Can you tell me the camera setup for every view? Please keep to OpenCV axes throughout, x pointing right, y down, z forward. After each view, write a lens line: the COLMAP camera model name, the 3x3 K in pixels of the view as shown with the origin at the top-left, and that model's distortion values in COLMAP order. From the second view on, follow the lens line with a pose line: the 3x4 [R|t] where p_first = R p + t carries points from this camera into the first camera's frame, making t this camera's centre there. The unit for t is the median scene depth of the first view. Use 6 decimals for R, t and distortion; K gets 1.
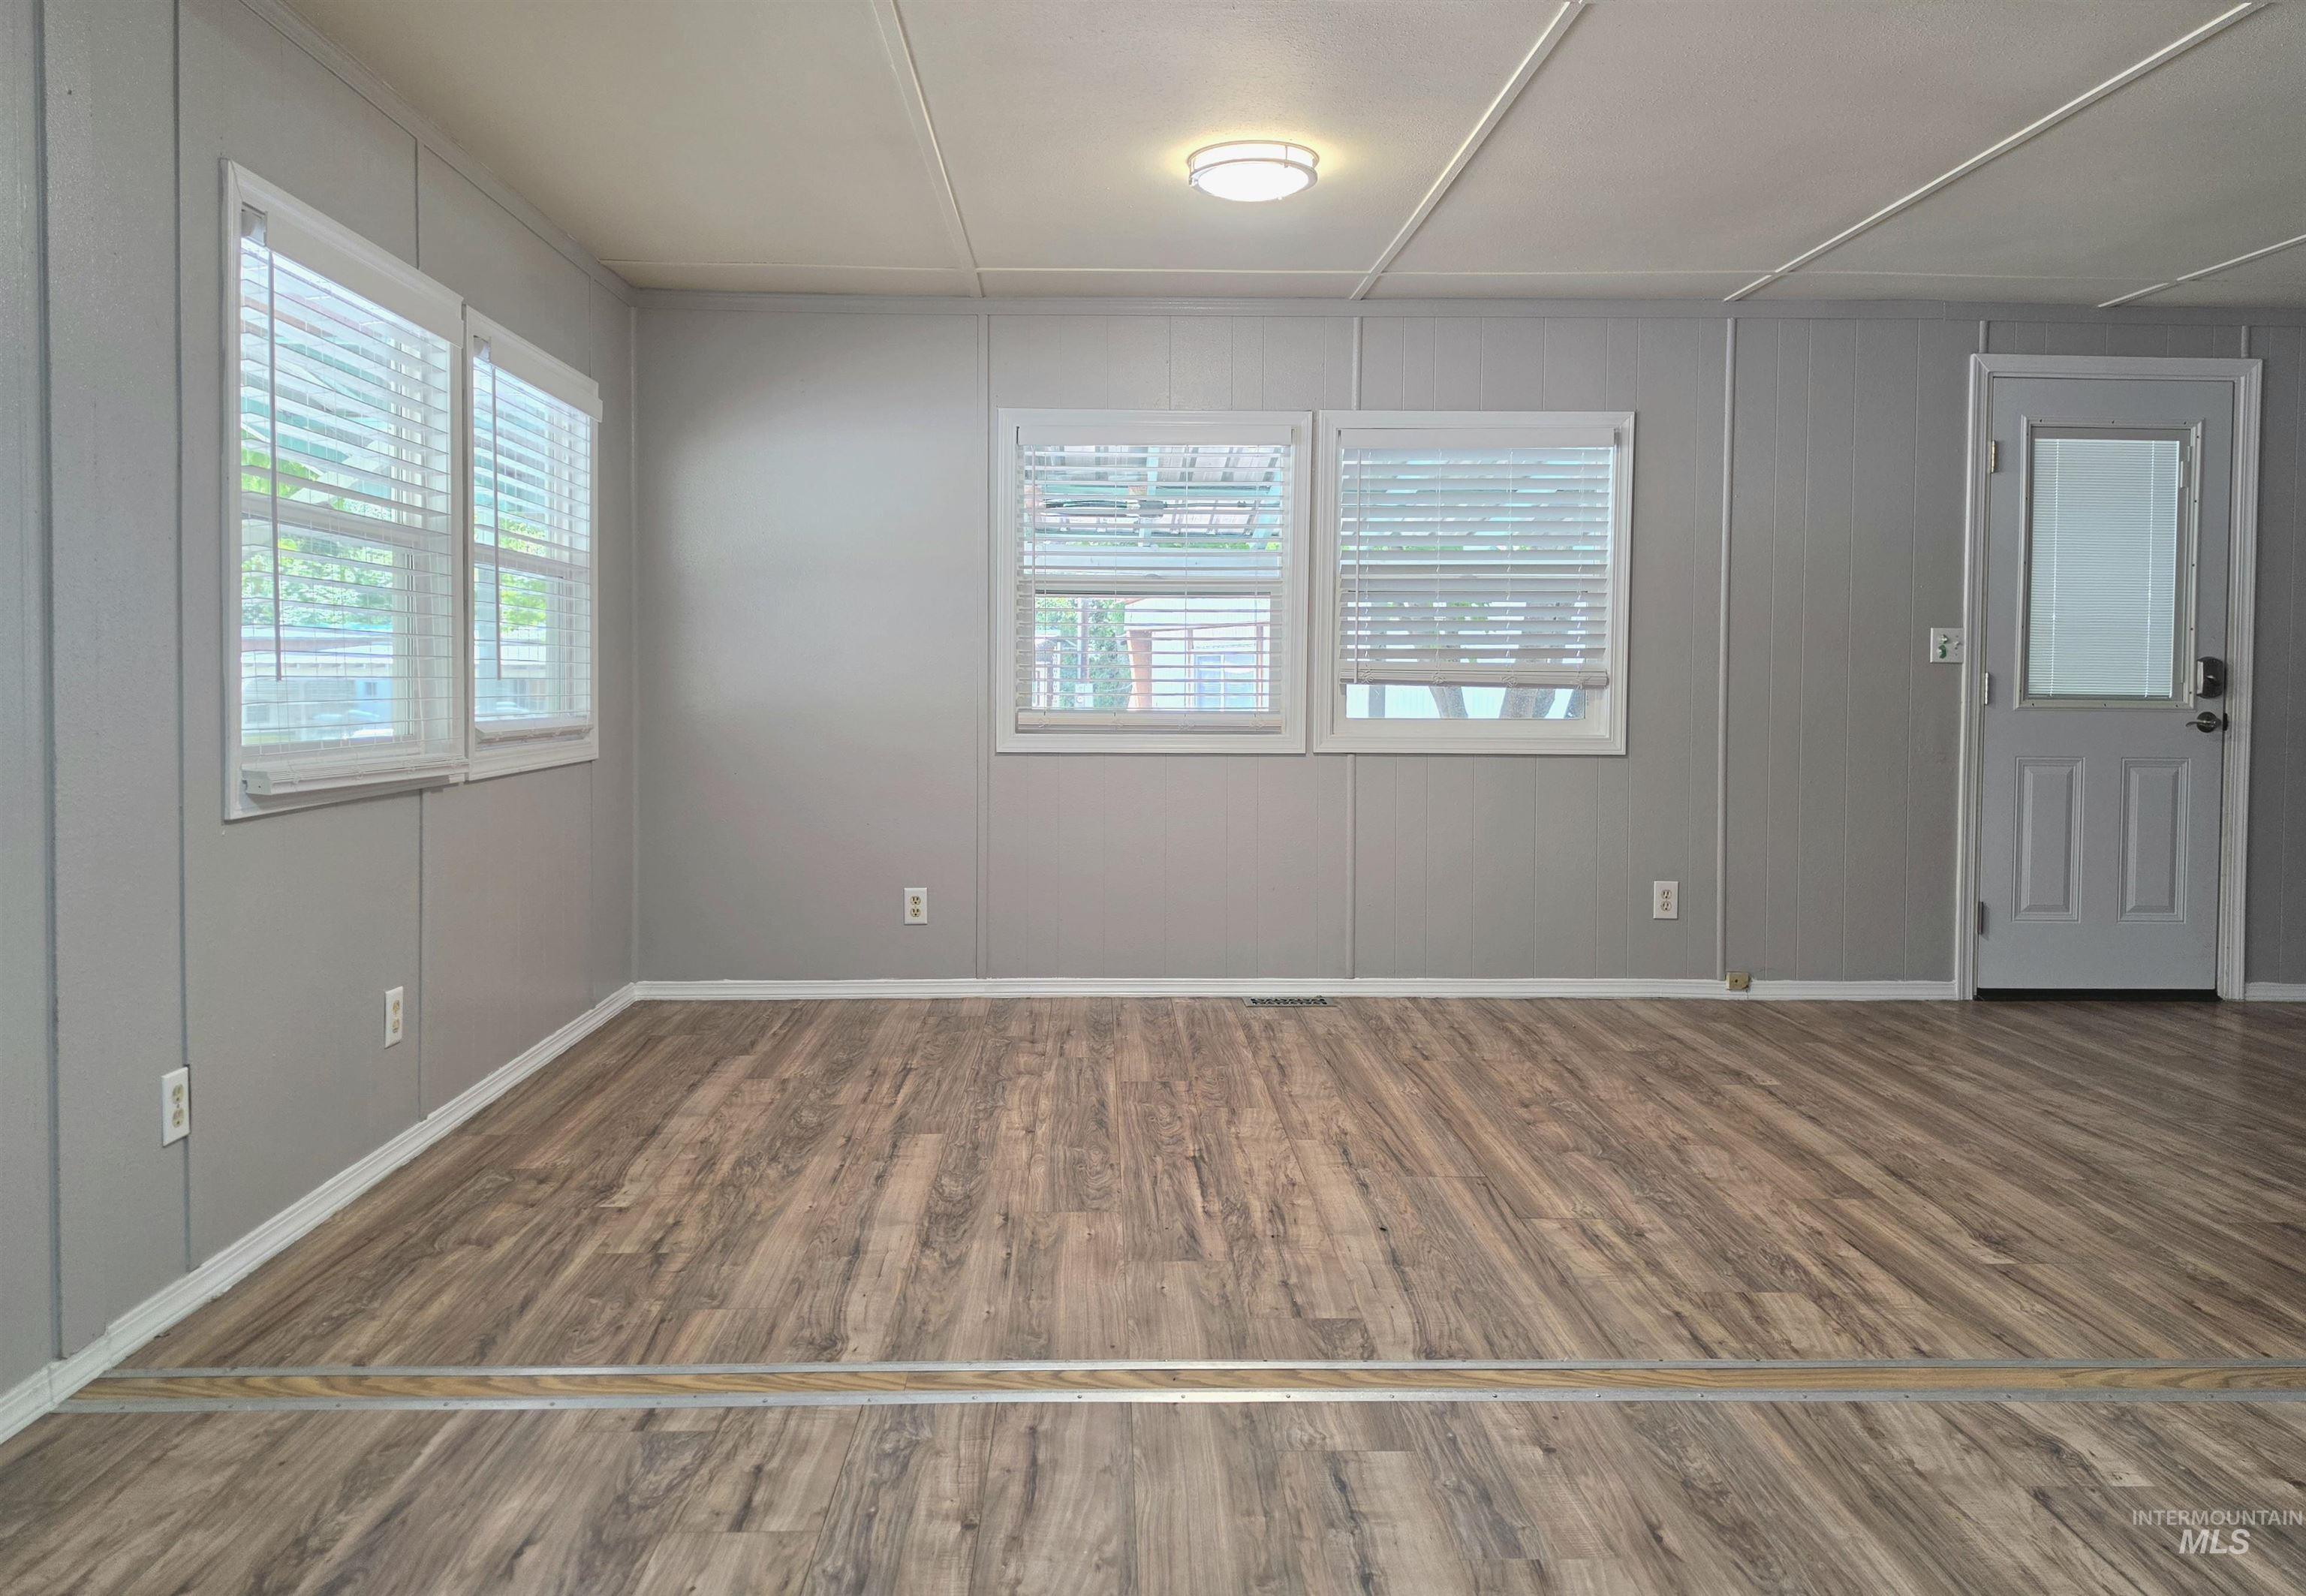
lens RADIAL K [[1631.8, 0, 1143.4], [0, 1631.8, 730.3], [0, 0, 1]] dist [0.006378, -0.002980]
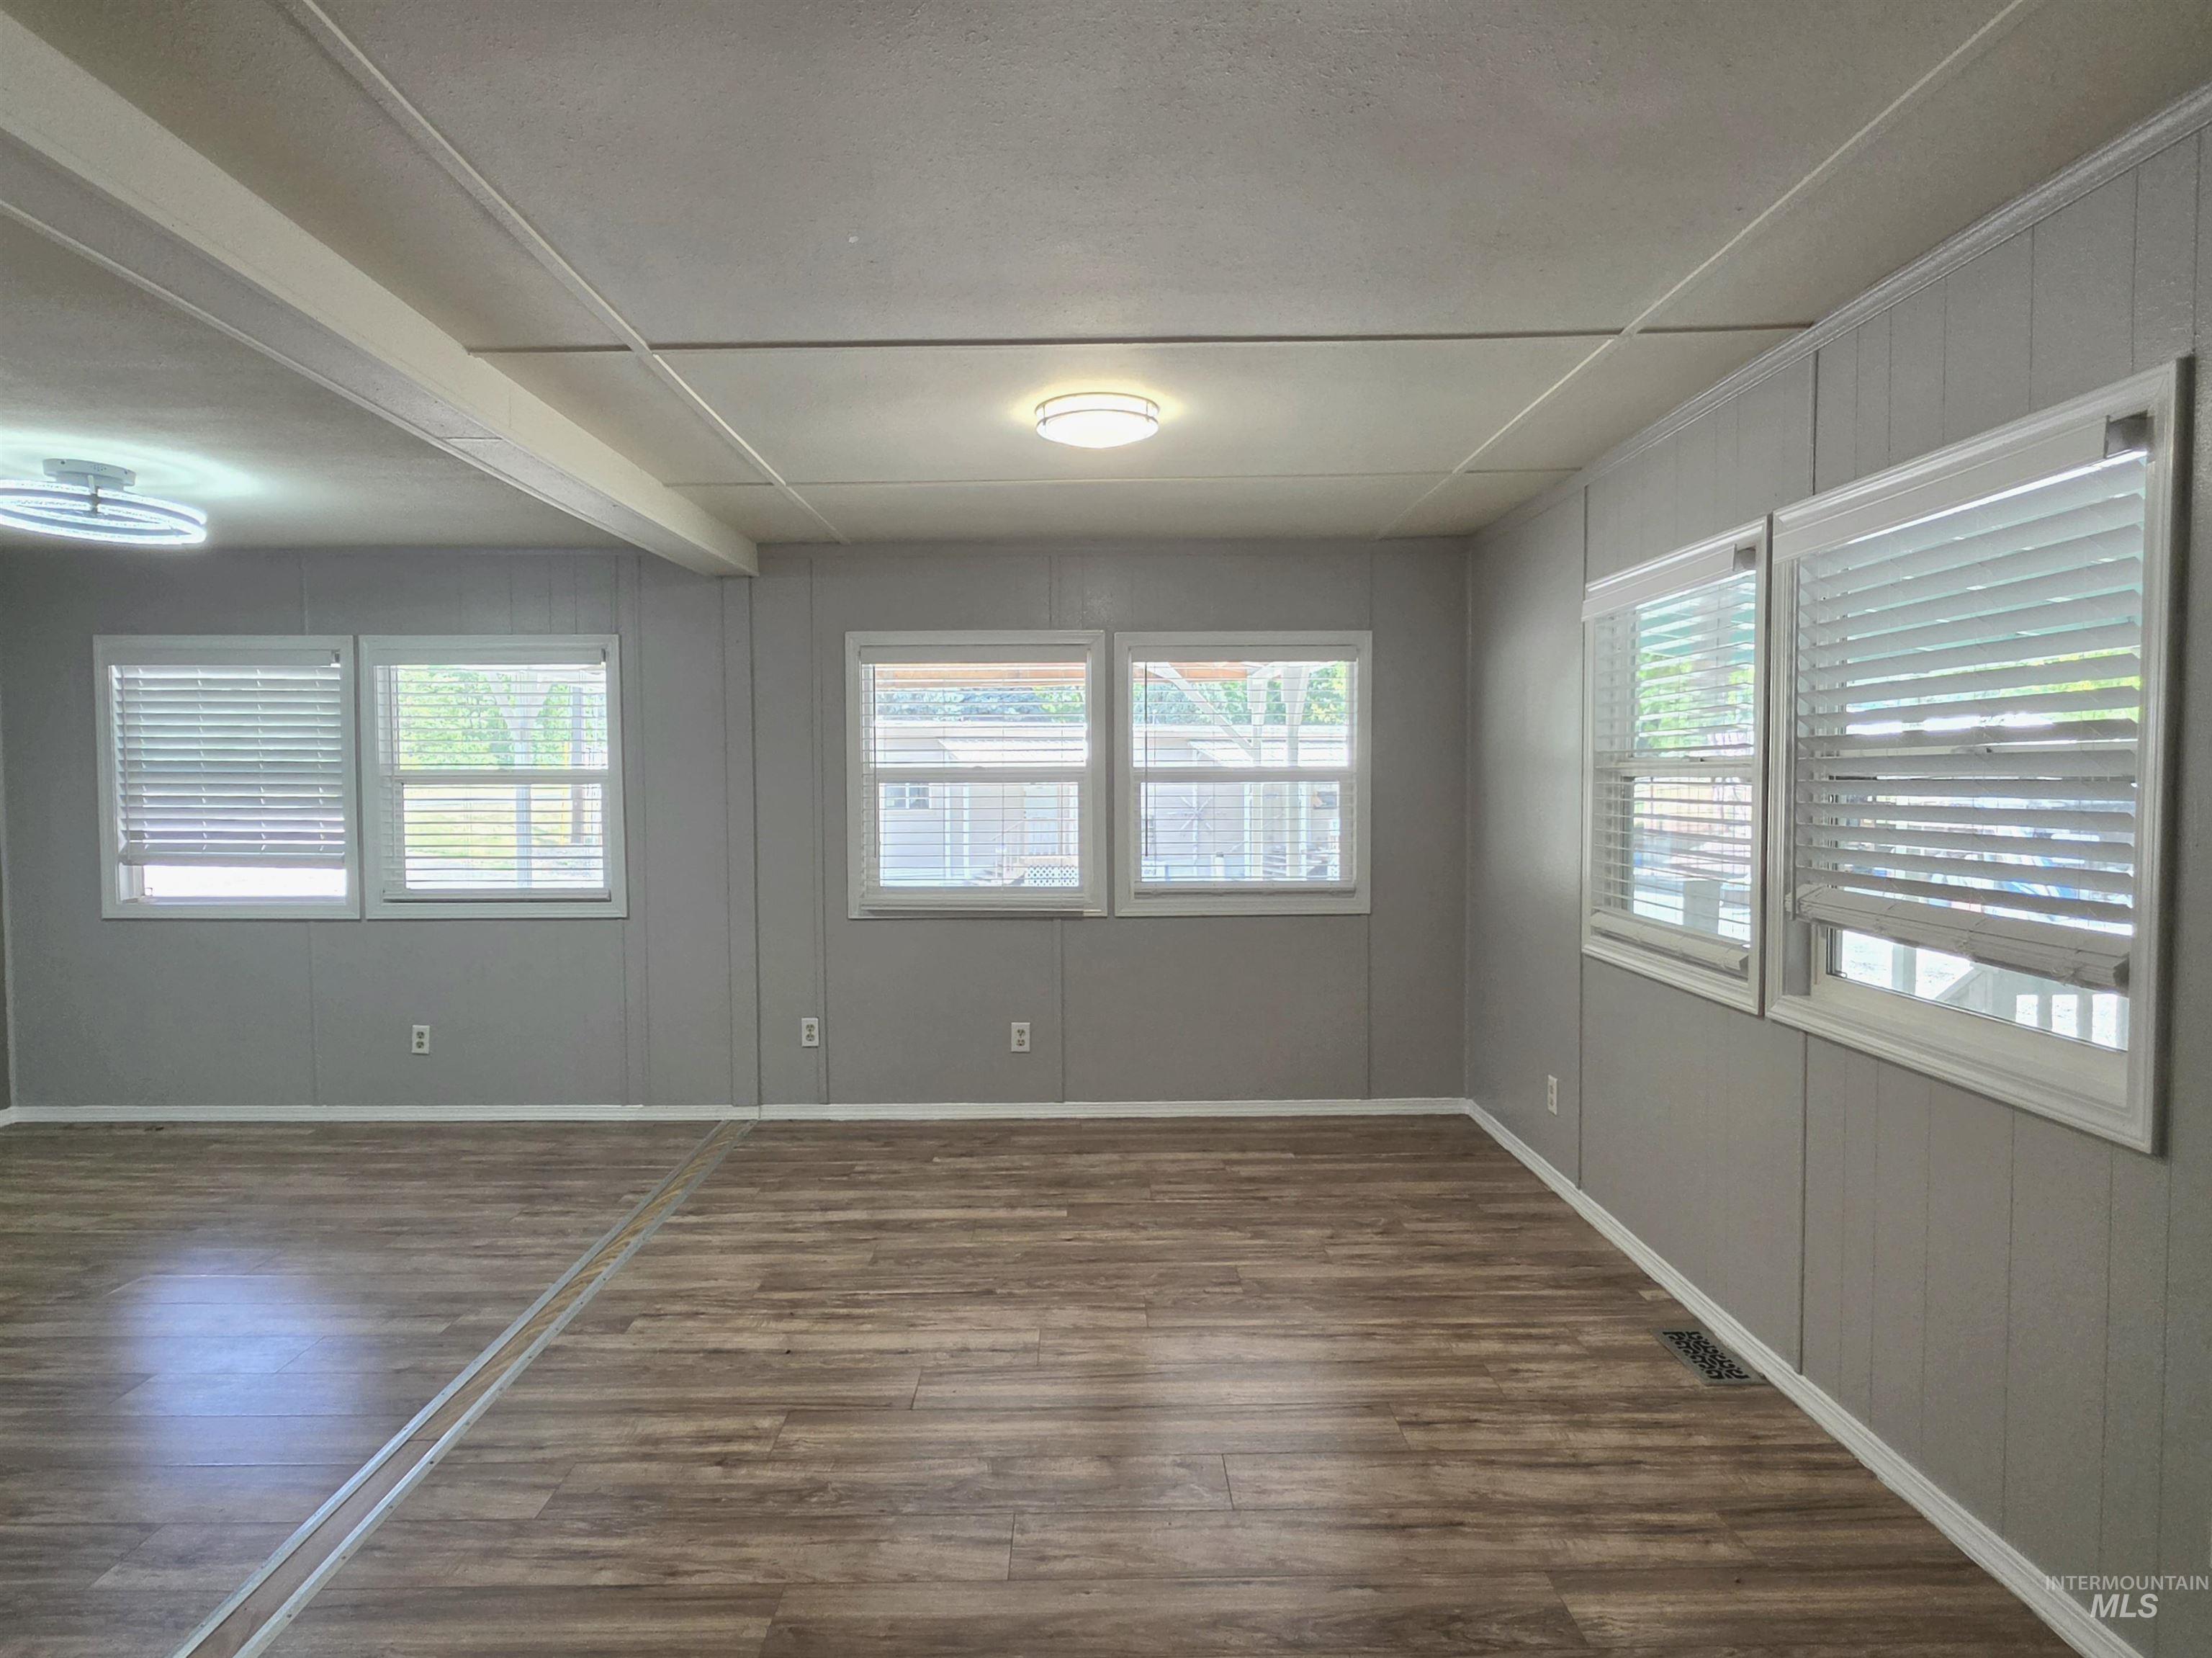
lens RADIAL K [[1257.4, 0, 1092.6], [0, 1257.4, 821.2], [0, 0, 1]] dist [-0.006531, 0.002105]
pose [[-0.018883, 0.032264, -0.999301, 1.455511], [-0.023237, 0.999195, 0.032700, -0.181363], [0.999552, 0.023838, -0.018118, 1.661361]]
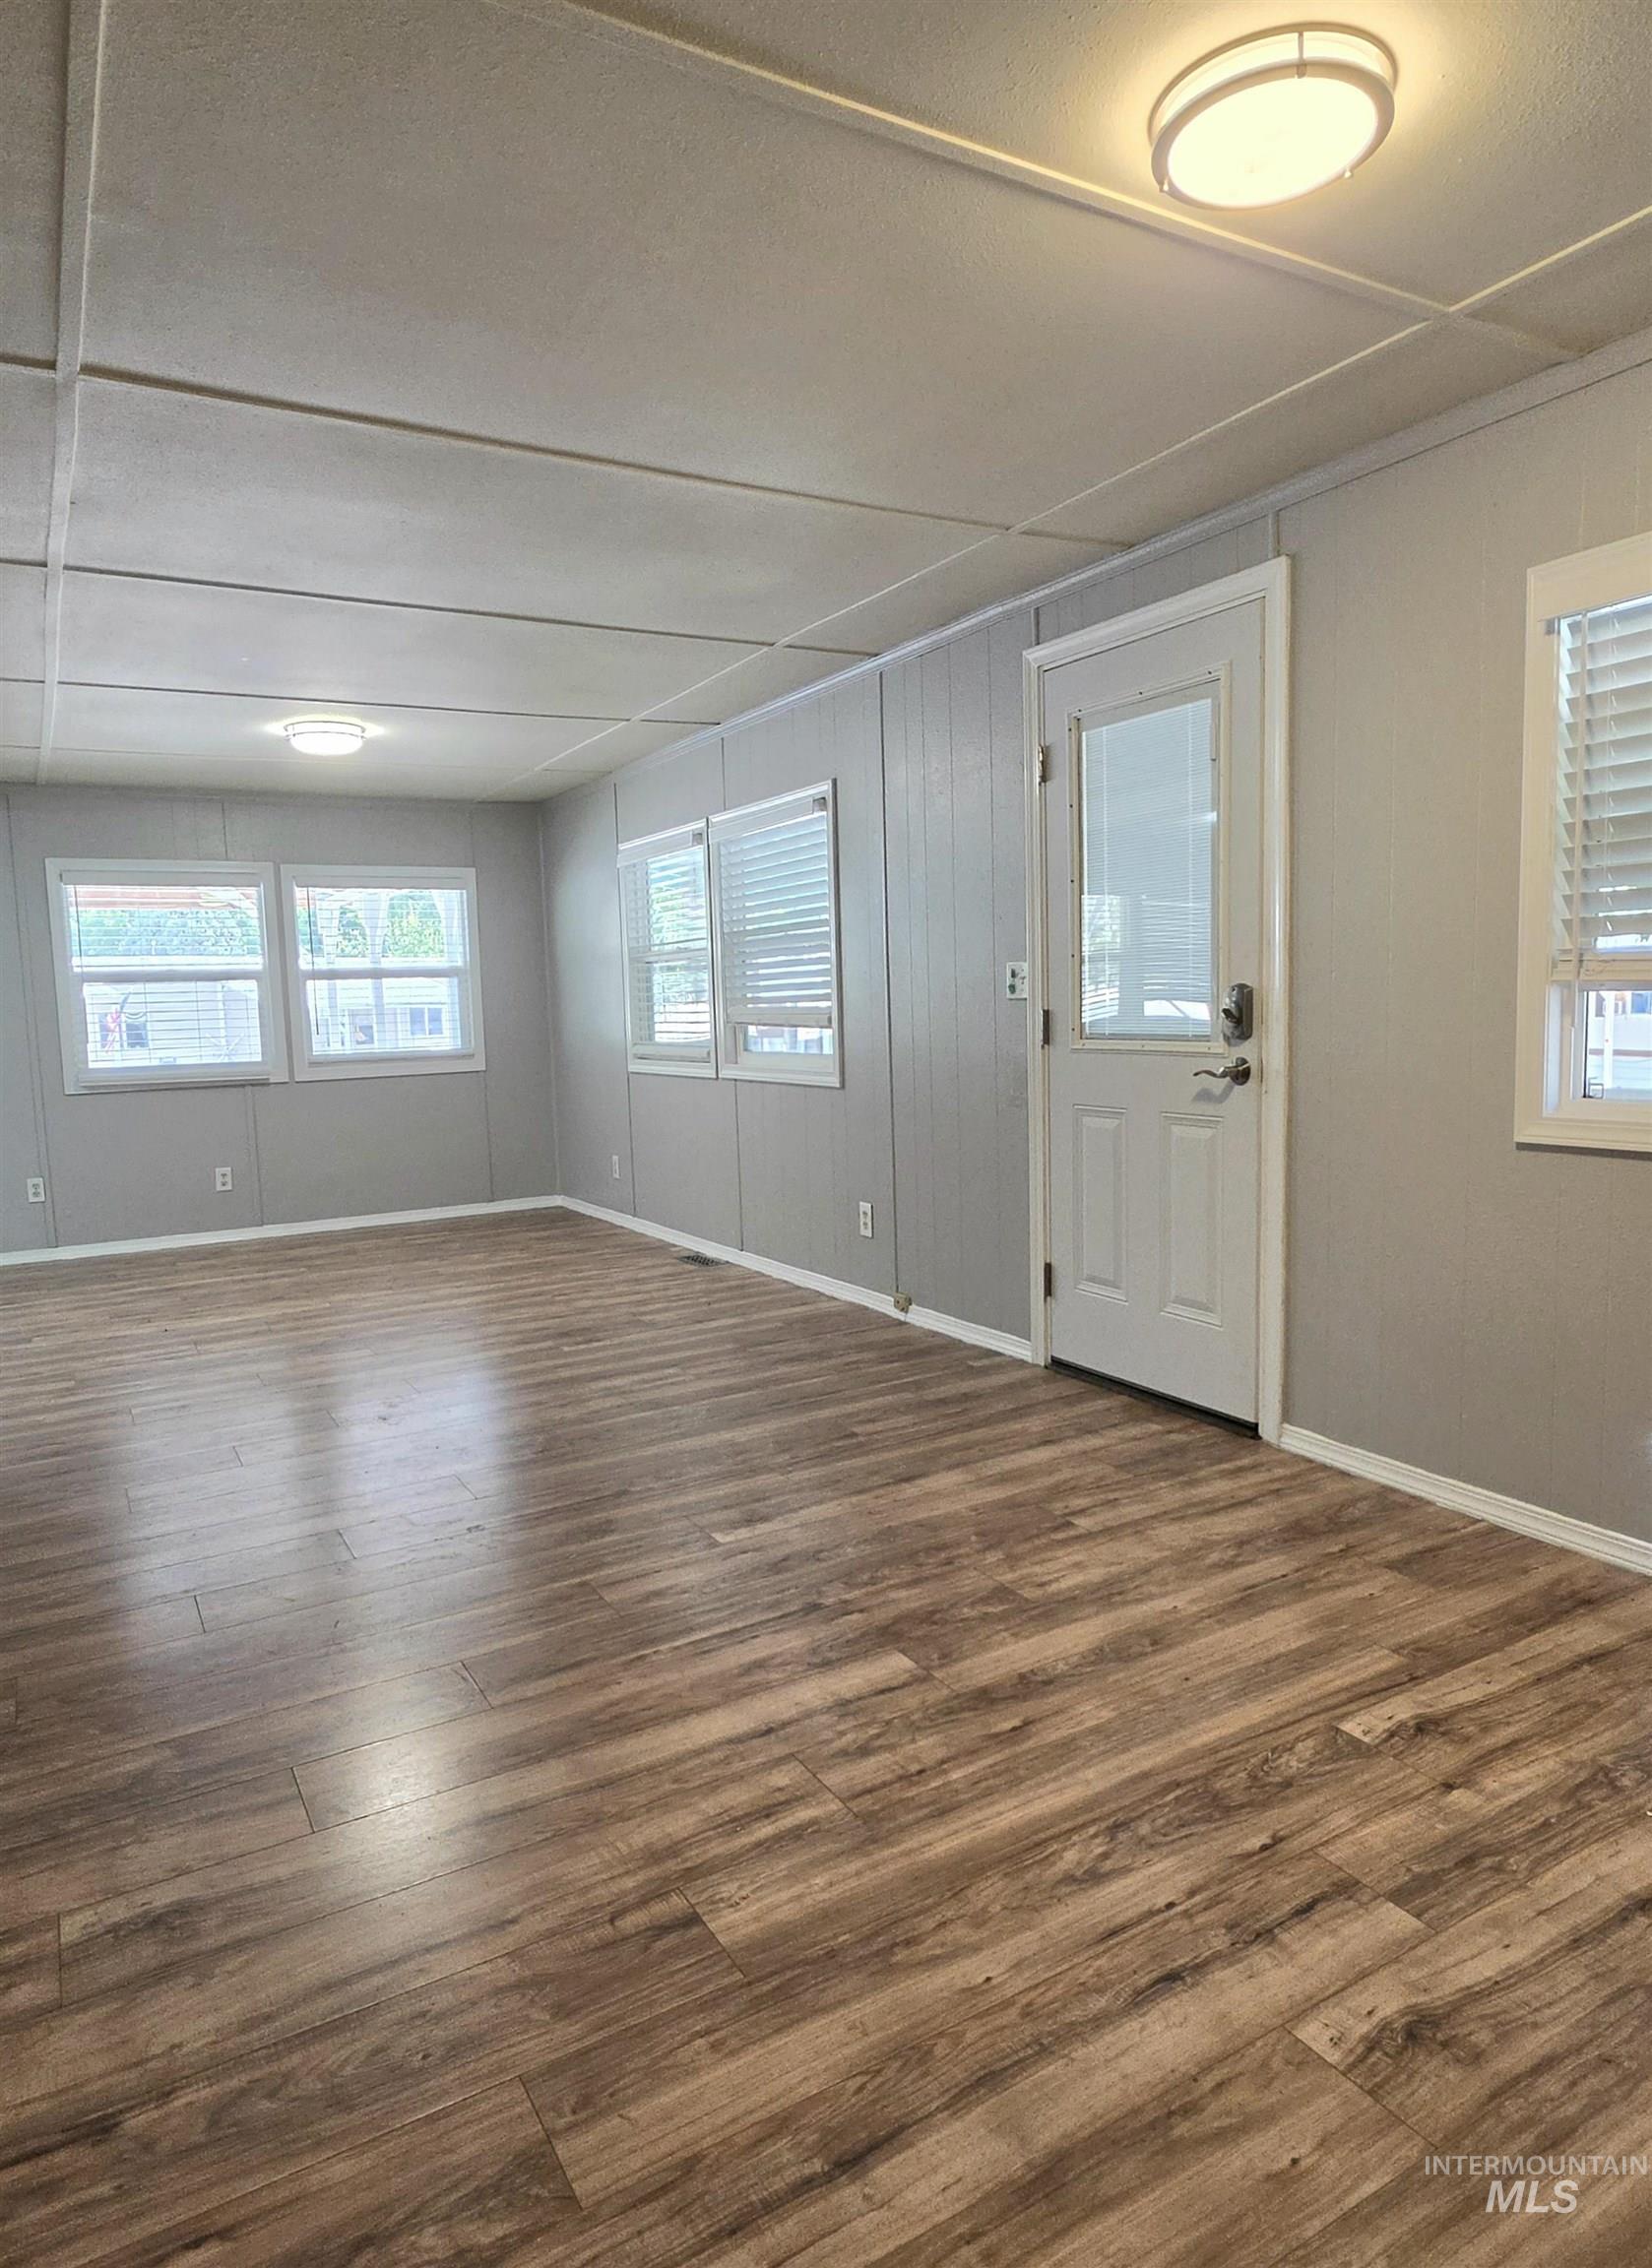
lens RADIAL K [[1373.3, 0, 819.6], [0, 1373.3, 1142.4], [0, 0, 1]] dist [-0.002728, -0.000357]
pose [[0.476259, 0.069848, -0.876526, 2.598959], [0.008731, 0.996415, 0.084145, -0.063204], [0.879262, -0.047728, 0.473942, 1.231951]]
